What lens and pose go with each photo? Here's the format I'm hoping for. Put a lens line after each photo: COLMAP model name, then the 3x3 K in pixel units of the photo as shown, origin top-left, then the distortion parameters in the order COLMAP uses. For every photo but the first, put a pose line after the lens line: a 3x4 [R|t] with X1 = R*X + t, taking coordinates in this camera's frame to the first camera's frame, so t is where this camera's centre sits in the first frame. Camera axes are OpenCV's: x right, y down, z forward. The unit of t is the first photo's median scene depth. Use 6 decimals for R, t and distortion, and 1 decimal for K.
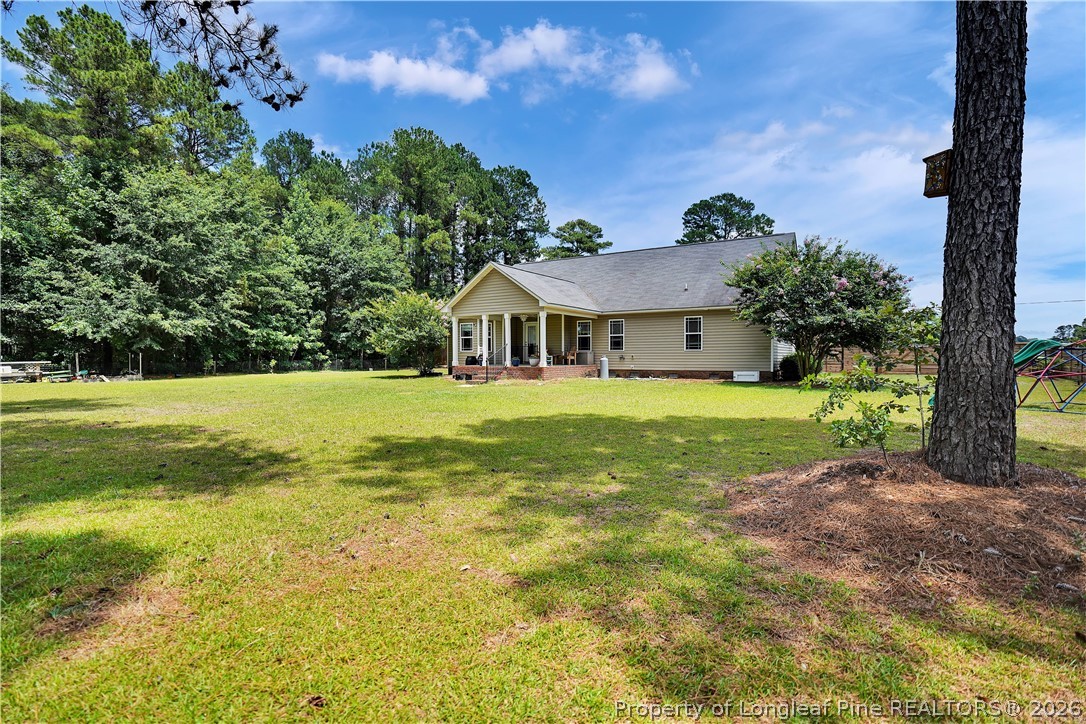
lens RADIAL K [[503.0, 0, 541.3], [0, 503.0, 358.5], [0, 0, 1]] dist [-0.064173, 0.029627]
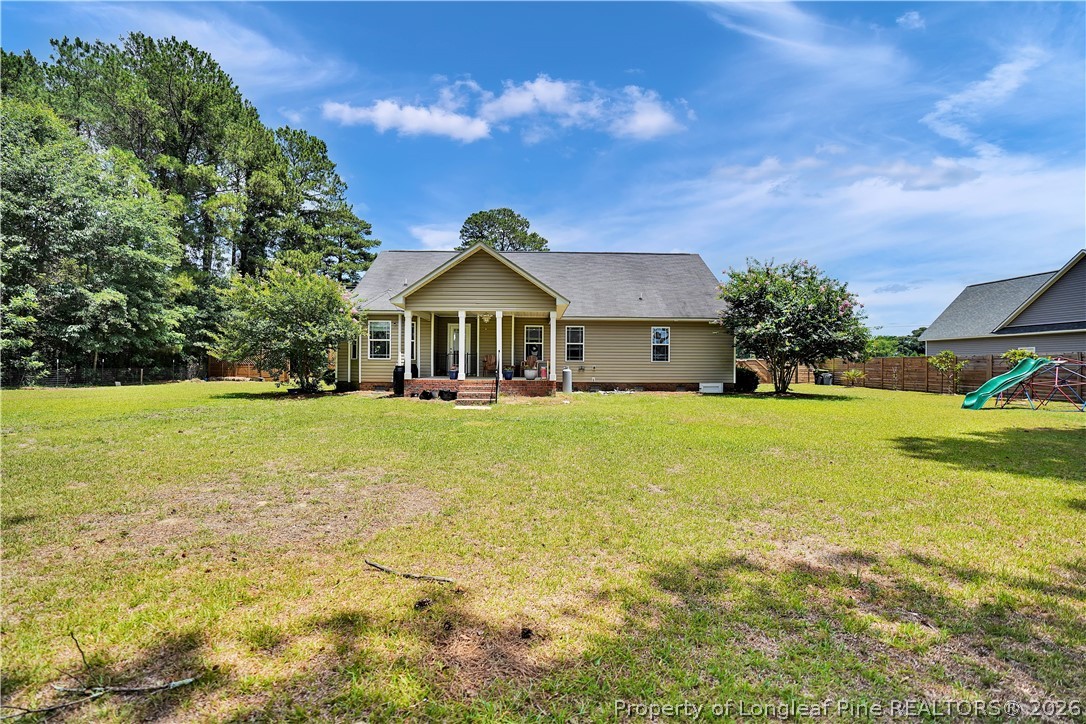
lens RADIAL K [[503.0, 0, 541.3], [0, 503.0, 358.5], [0, 0, 1]] dist [-0.064173, 0.029627]
pose [[0.832907, 0.016518, 0.553166, -0.360467], [-0.005589, 0.999755, -0.021438, -0.000817], [-0.553384, 0.014764, 0.832795, 0.259656]]
